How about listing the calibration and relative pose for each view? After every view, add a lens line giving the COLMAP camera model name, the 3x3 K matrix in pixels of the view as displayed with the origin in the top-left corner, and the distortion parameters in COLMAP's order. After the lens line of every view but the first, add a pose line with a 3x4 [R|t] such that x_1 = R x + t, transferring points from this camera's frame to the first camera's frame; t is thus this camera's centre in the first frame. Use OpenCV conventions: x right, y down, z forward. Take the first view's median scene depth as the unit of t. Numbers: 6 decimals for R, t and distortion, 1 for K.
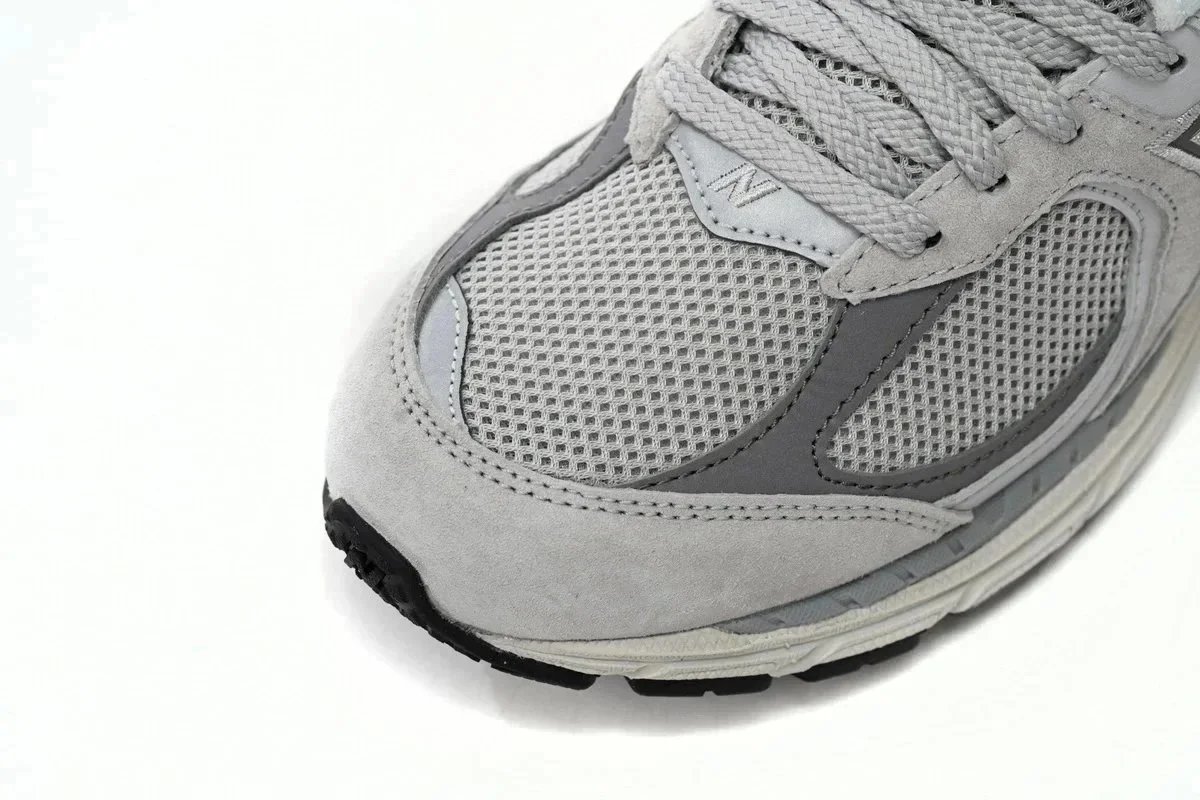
lens RADIAL K [[2474.8, 0, 600.0], [0, 2474.8, 397.5], [0, 0, 1]] dist [-0.028397, 0.000000]
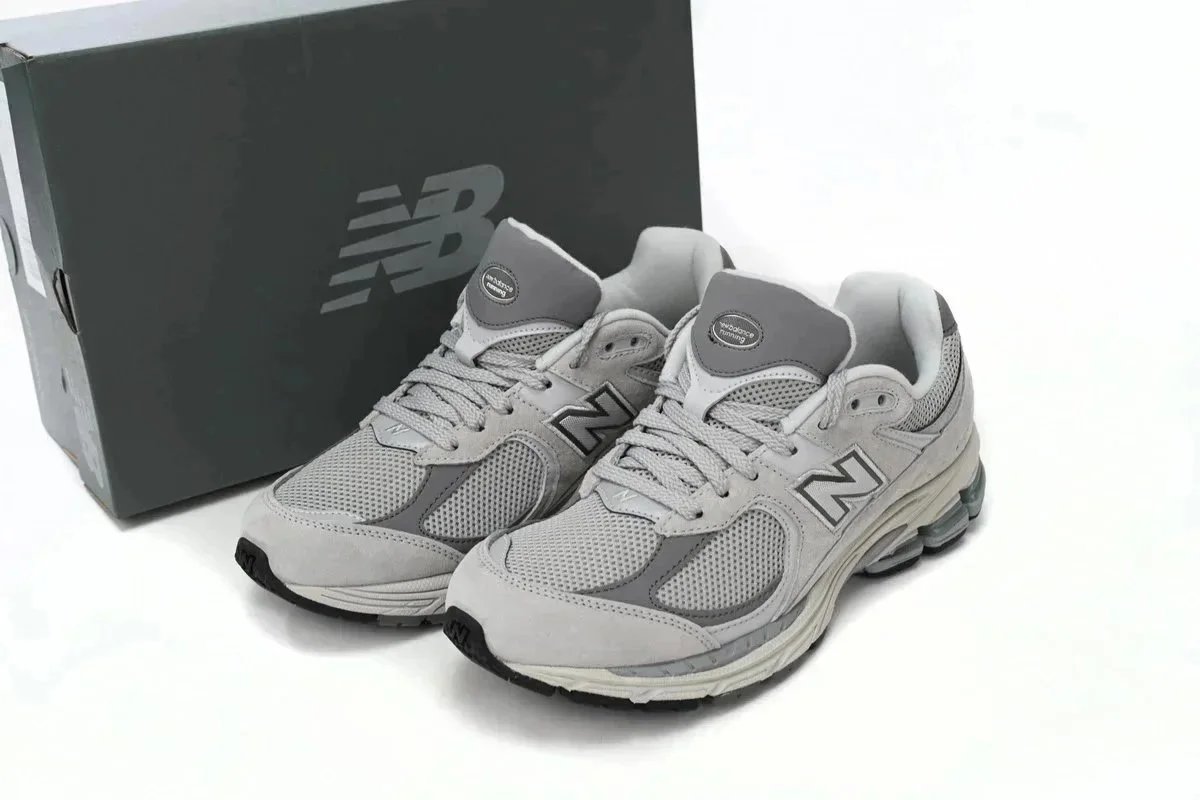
lens RADIAL K [[1618.3, 0, 600.1], [0, 1618.3, 400.3], [0, 0, 1]] dist [-0.116255, 0.000000]
pose [[0.998995, 0.041237, -0.017541, 0.058477], [-0.044171, 0.840154, -0.540547, 0.722242], [-0.007554, 0.540779, 0.841131, -0.428762]]
